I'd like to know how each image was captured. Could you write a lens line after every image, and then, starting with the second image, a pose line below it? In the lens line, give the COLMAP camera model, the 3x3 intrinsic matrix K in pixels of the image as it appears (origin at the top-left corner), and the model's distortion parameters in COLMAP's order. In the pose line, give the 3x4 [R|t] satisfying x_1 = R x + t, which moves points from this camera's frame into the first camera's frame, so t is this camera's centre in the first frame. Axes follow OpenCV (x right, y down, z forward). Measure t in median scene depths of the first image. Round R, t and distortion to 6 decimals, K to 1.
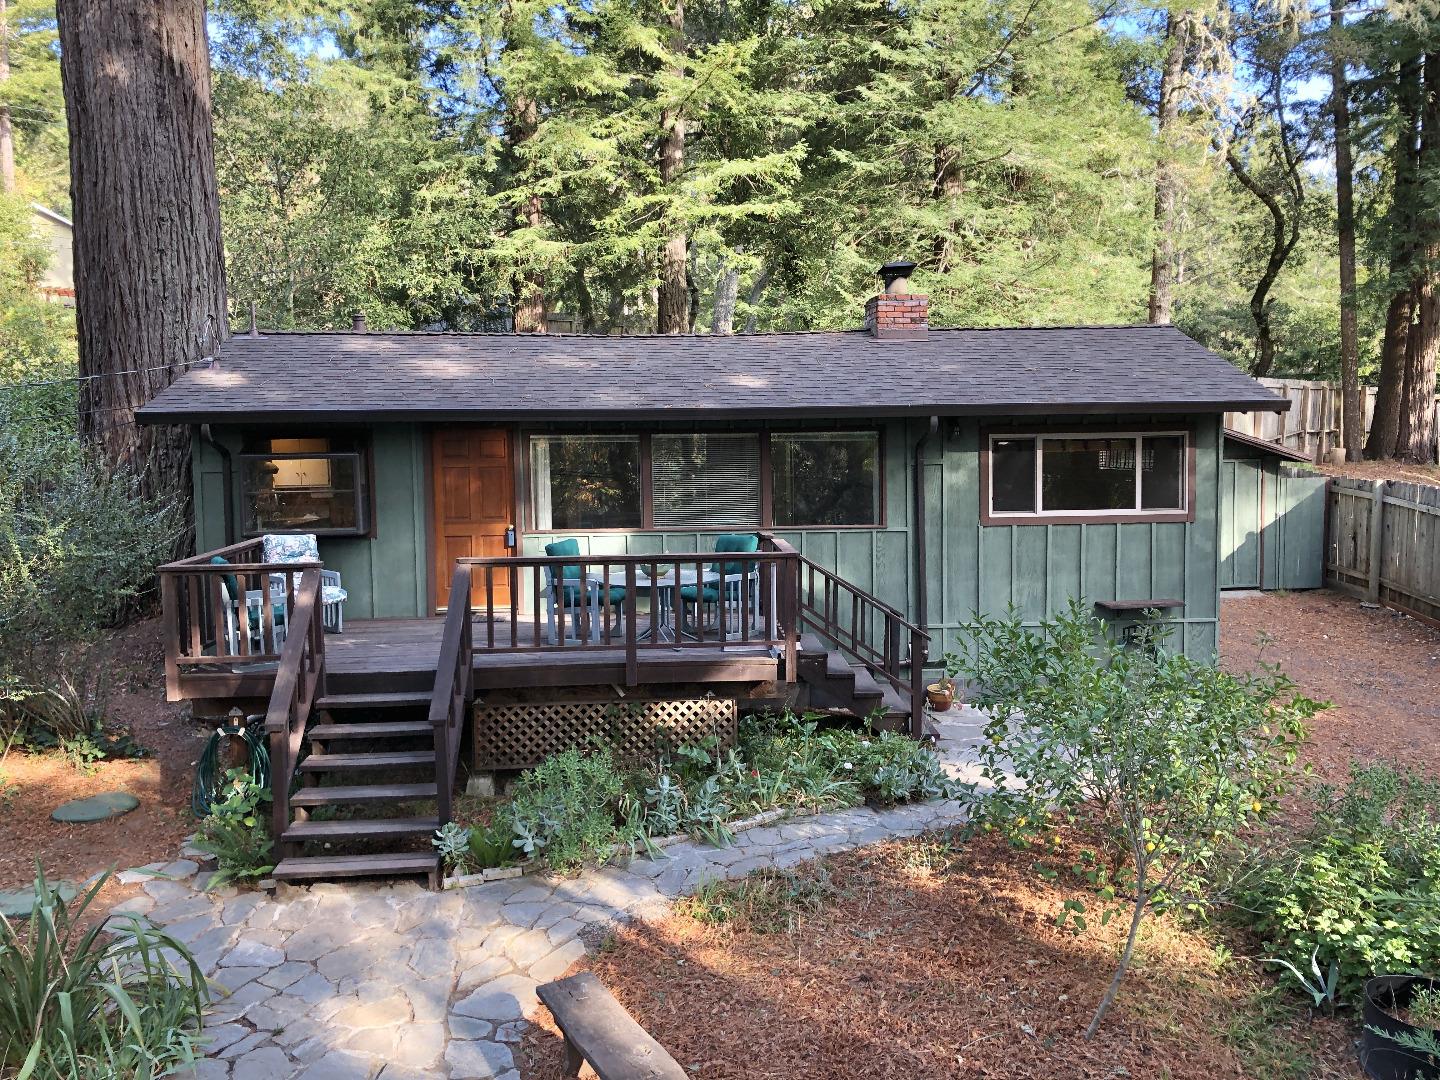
lens RADIAL K [[1179.5, 0, 715.9], [0, 1179.5, 538.2], [0, 0, 1]] dist [0.035469, -0.019287]
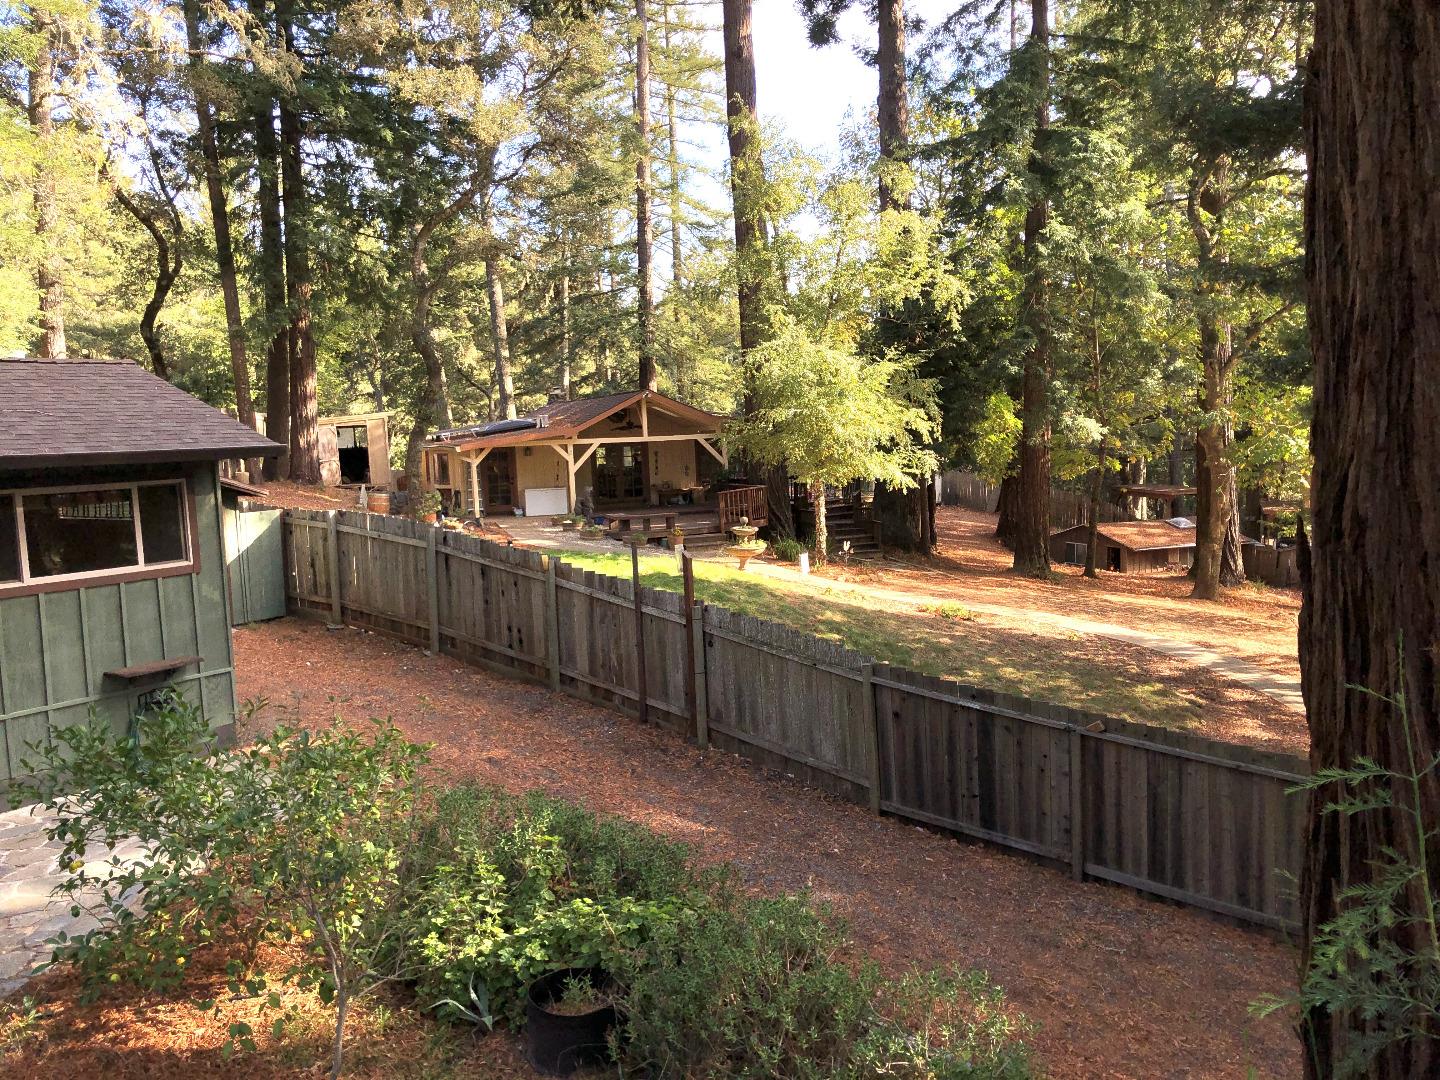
lens RADIAL K [[1179.5, 0, 715.8], [0, 1179.5, 537.2], [0, 0, 1]] dist [0.035469, -0.019287]
pose [[0.620457, -0.082712, 0.779866, -0.086254], [0.091991, 0.995234, 0.032366, -0.034970], [-0.778826, 0.051659, 0.625109, 0.069817]]
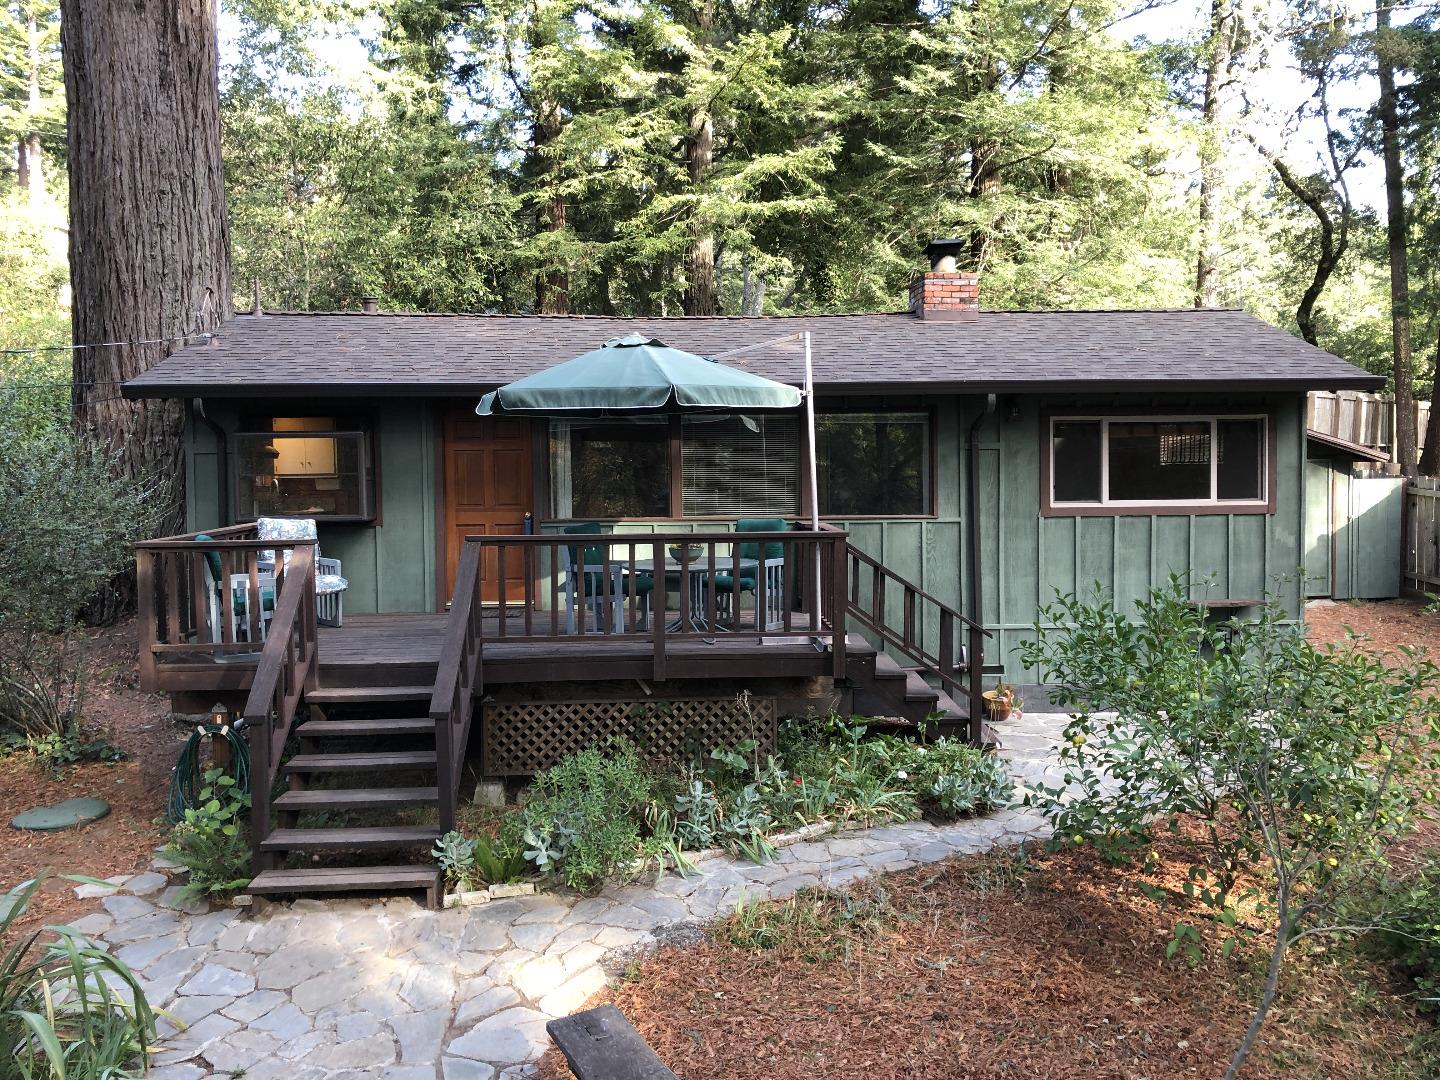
lens RADIAL K [[1179.5, 0, 719.0], [0, 1179.5, 527.9], [0, 0, 1]] dist [0.035469, -0.019287]
pose [[0.999863, 0.003882, -0.016118, -0.009828], [-0.004449, 0.999368, -0.035263, 0.031038], [0.015971, 0.035330, 0.999248, 0.081168]]
